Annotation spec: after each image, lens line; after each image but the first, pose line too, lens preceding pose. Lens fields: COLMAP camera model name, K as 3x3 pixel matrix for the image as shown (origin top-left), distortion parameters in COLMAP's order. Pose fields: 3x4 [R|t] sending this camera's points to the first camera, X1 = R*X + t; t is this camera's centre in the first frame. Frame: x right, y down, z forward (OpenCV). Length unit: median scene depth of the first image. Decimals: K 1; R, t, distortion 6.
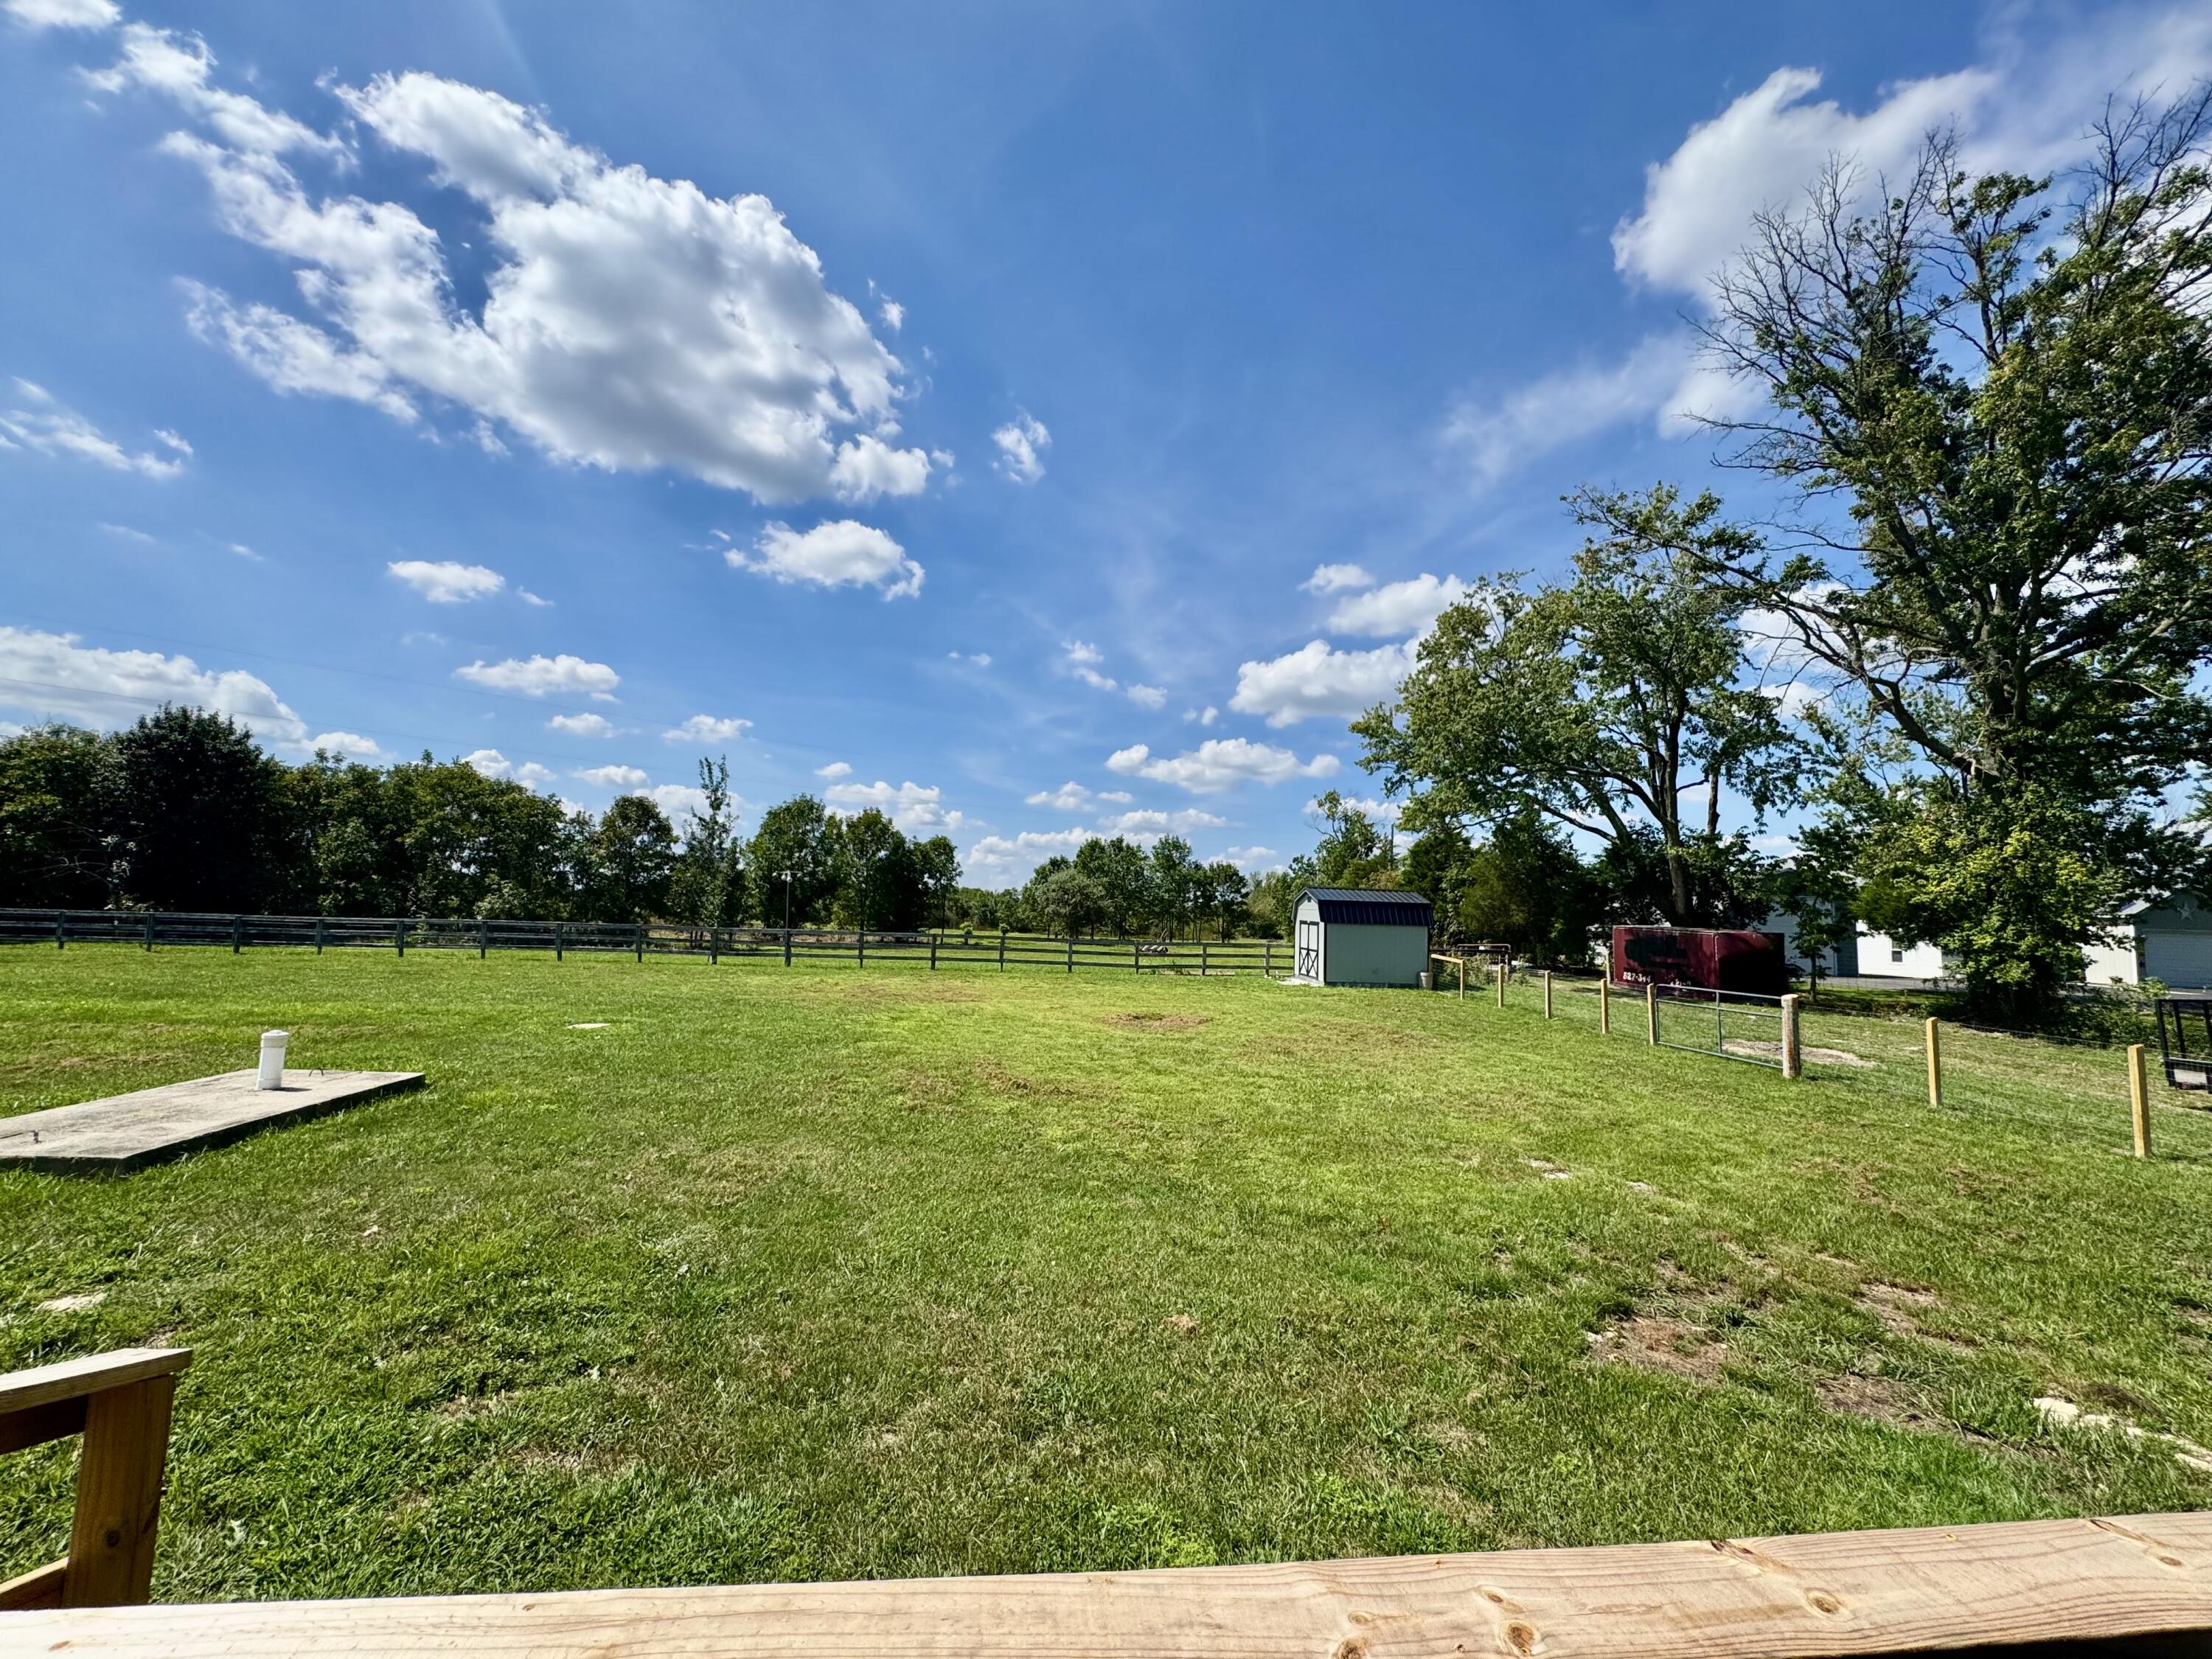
lens RADIAL K [[888.7, 0, 1106.9], [0, 888.7, 821.9], [0, 0, 1]] dist [-0.004483, 0.000692]
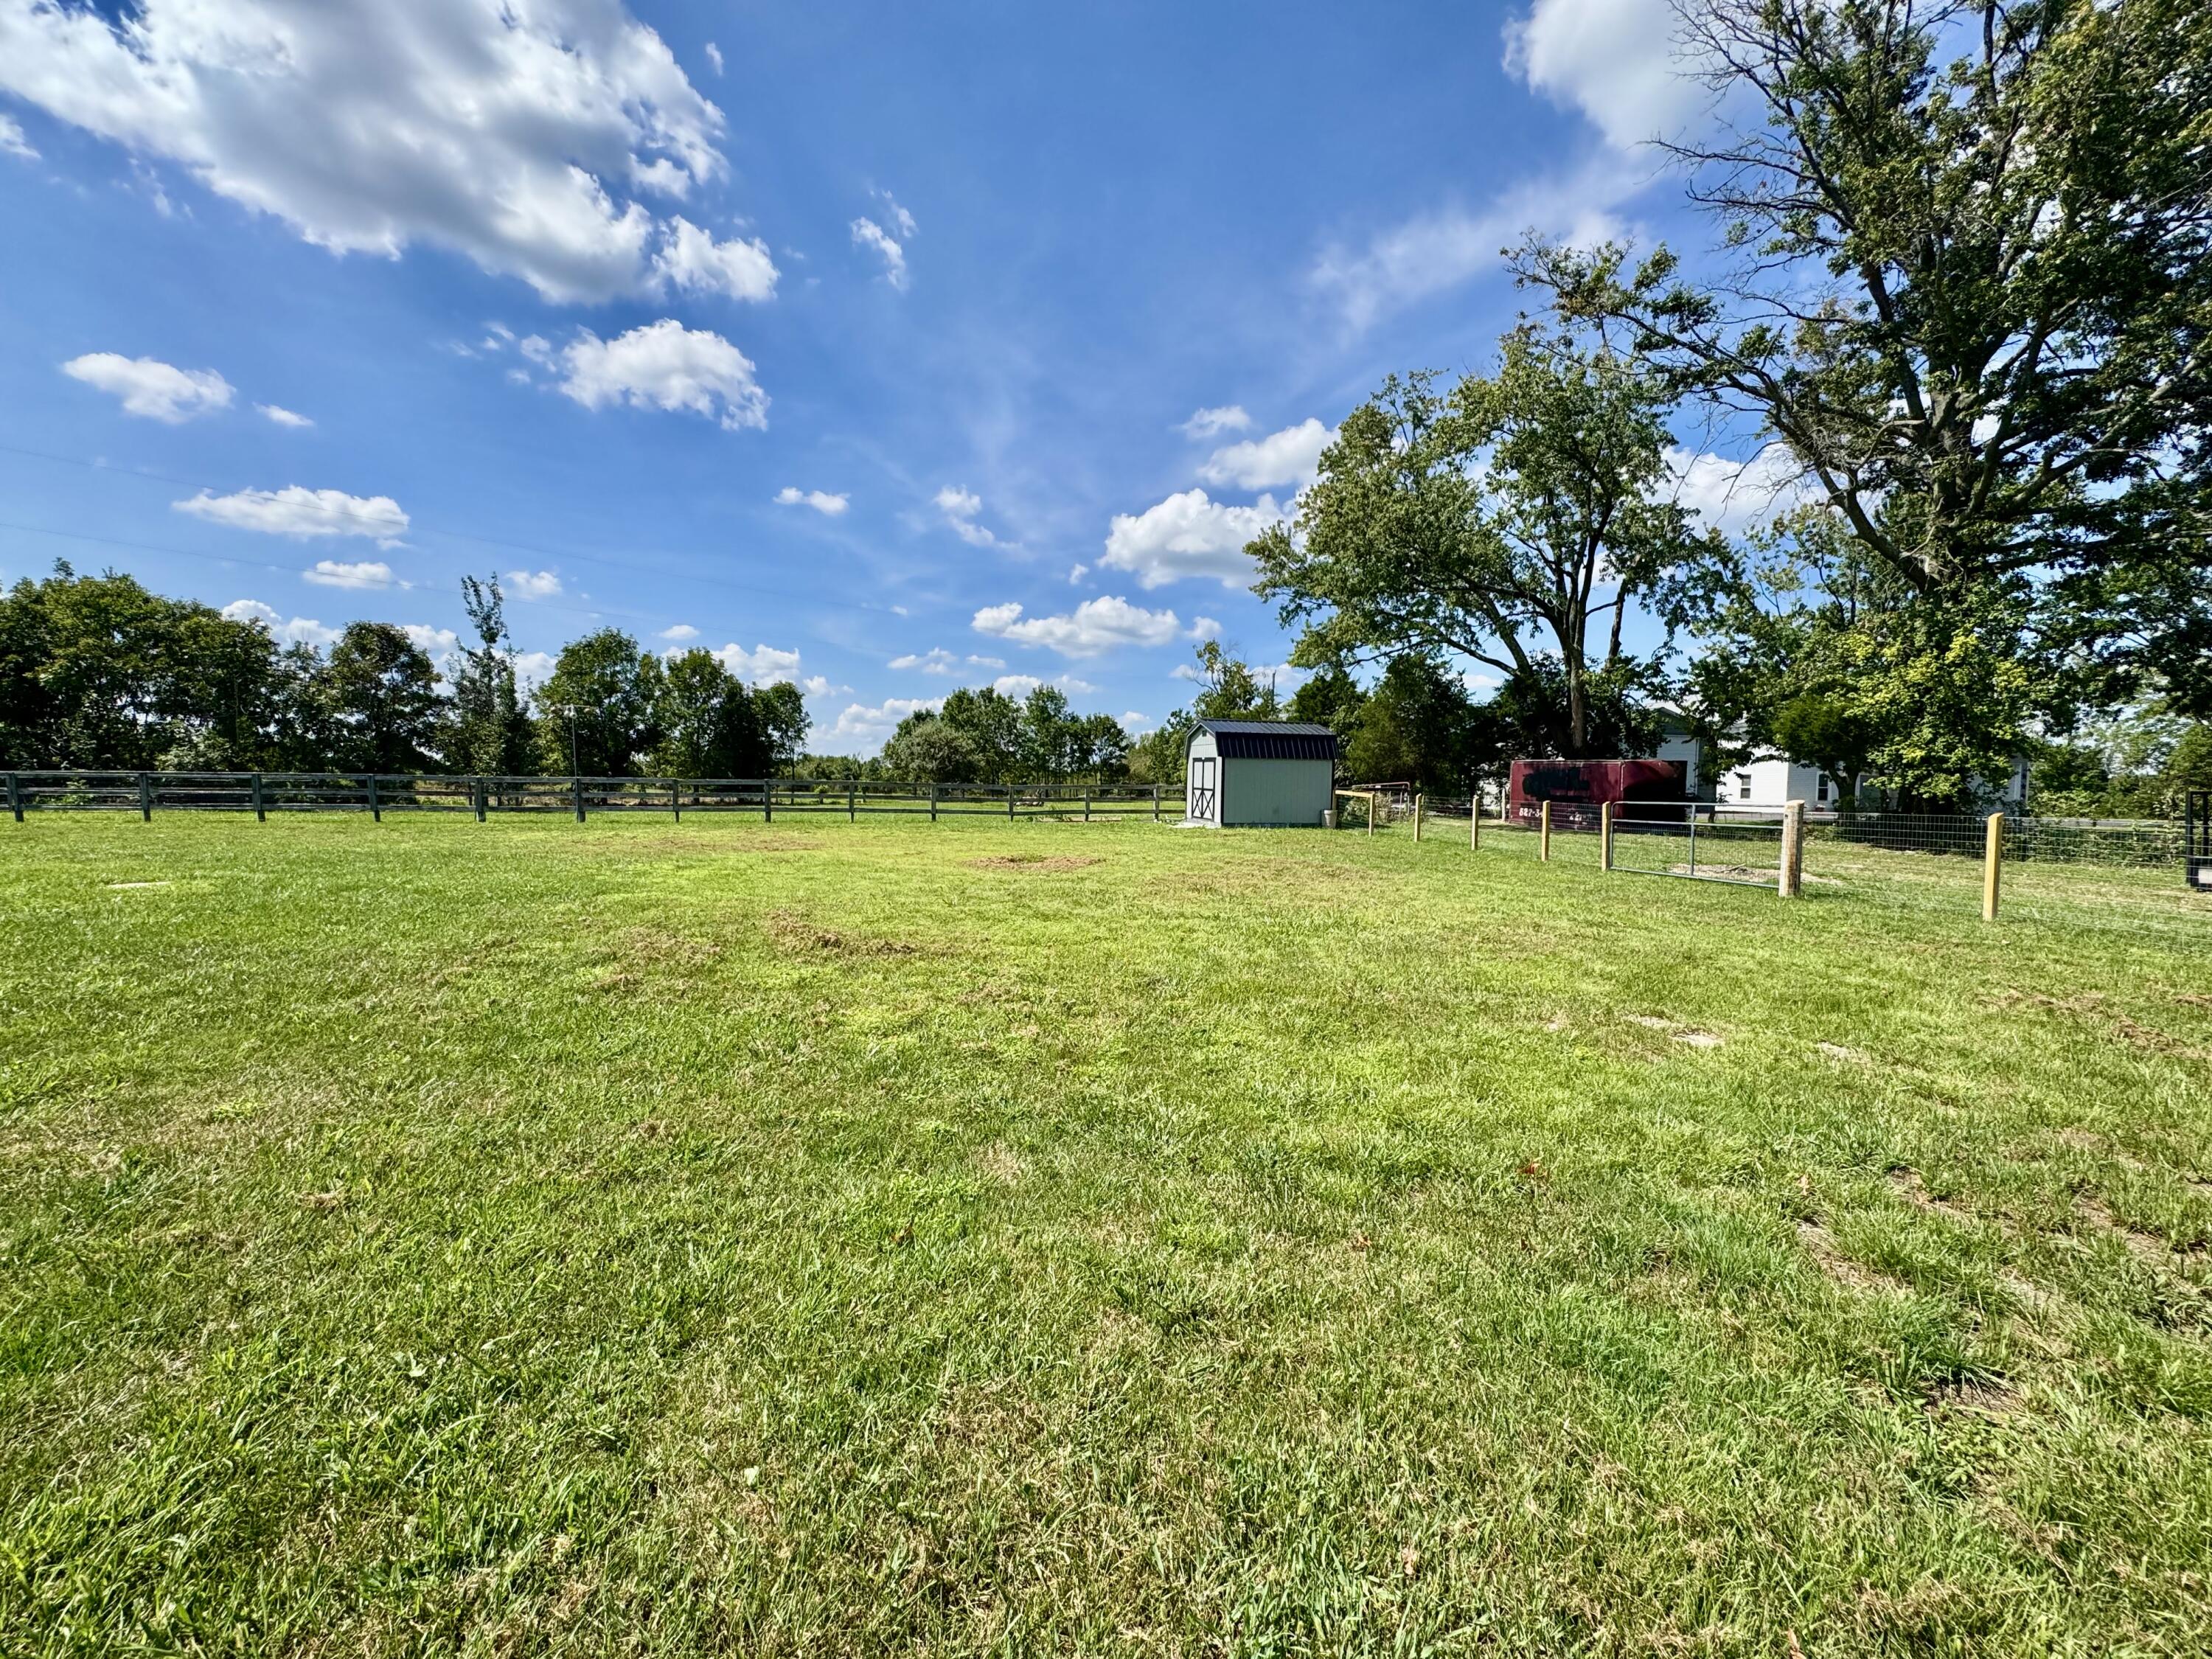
lens RADIAL K [[888.7, 0, 1103.9], [0, 888.7, 820.6], [0, 0, 1]] dist [-0.004483, 0.000692]
pose [[0.990228, -0.026264, 0.136963, 0.003479], [0.005875, 0.989090, 0.147192, 0.035973], [-0.139335, -0.144949, 0.979579, 0.110922]]
